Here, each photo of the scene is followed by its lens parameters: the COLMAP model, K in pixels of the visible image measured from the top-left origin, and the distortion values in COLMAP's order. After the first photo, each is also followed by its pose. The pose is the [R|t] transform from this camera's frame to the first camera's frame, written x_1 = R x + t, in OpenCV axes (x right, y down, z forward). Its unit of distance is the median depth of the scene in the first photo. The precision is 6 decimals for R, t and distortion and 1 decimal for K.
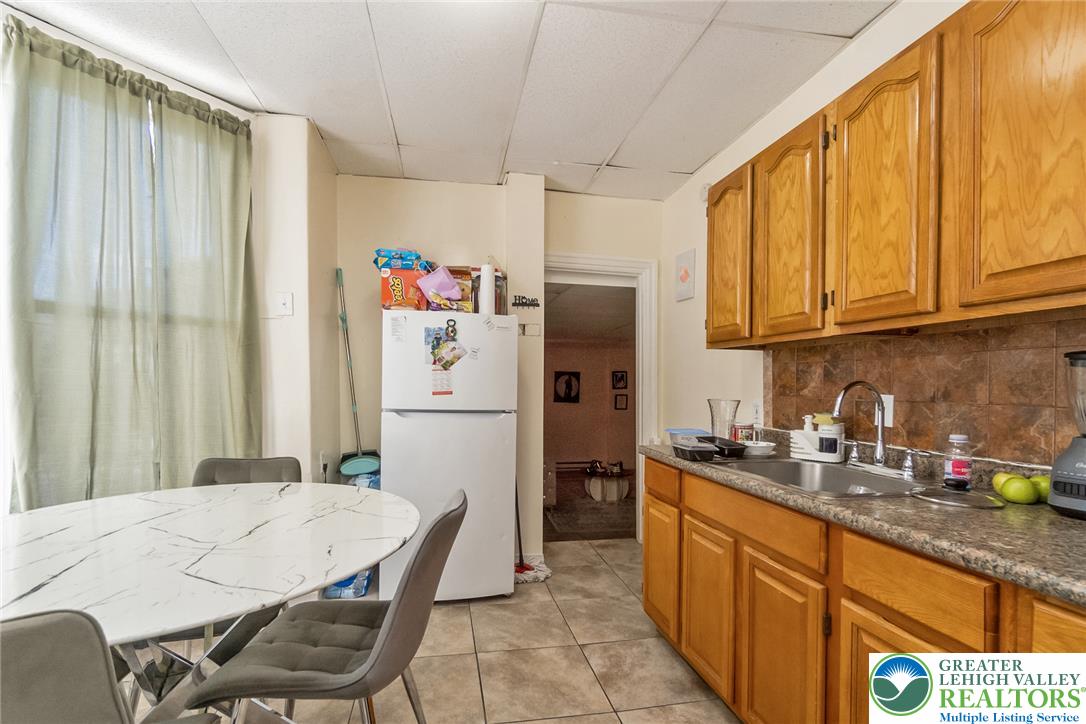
lens RADIAL K [[485.4, 0, 536.3], [0, 485.4, 394.3], [0, 0, 1]] dist [-0.004214, -0.000167]
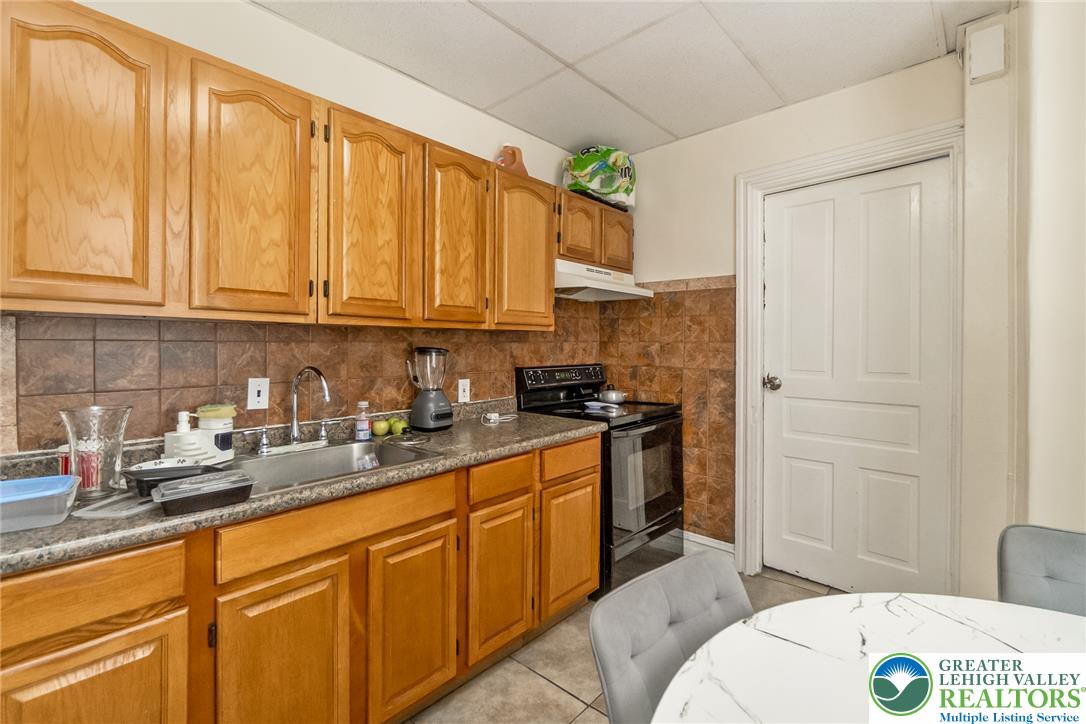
lens RADIAL K [[485.4, 0, 529.7], [0, 485.4, 344.1], [0, 0, 1]] dist [-0.004214, -0.000167]
pose [[-0.589237, -0.007473, 0.807926, -0.525950], [0.010001, 0.999813, 0.016542, -0.096952], [-0.807898, 0.017827, -0.589052, 1.341882]]
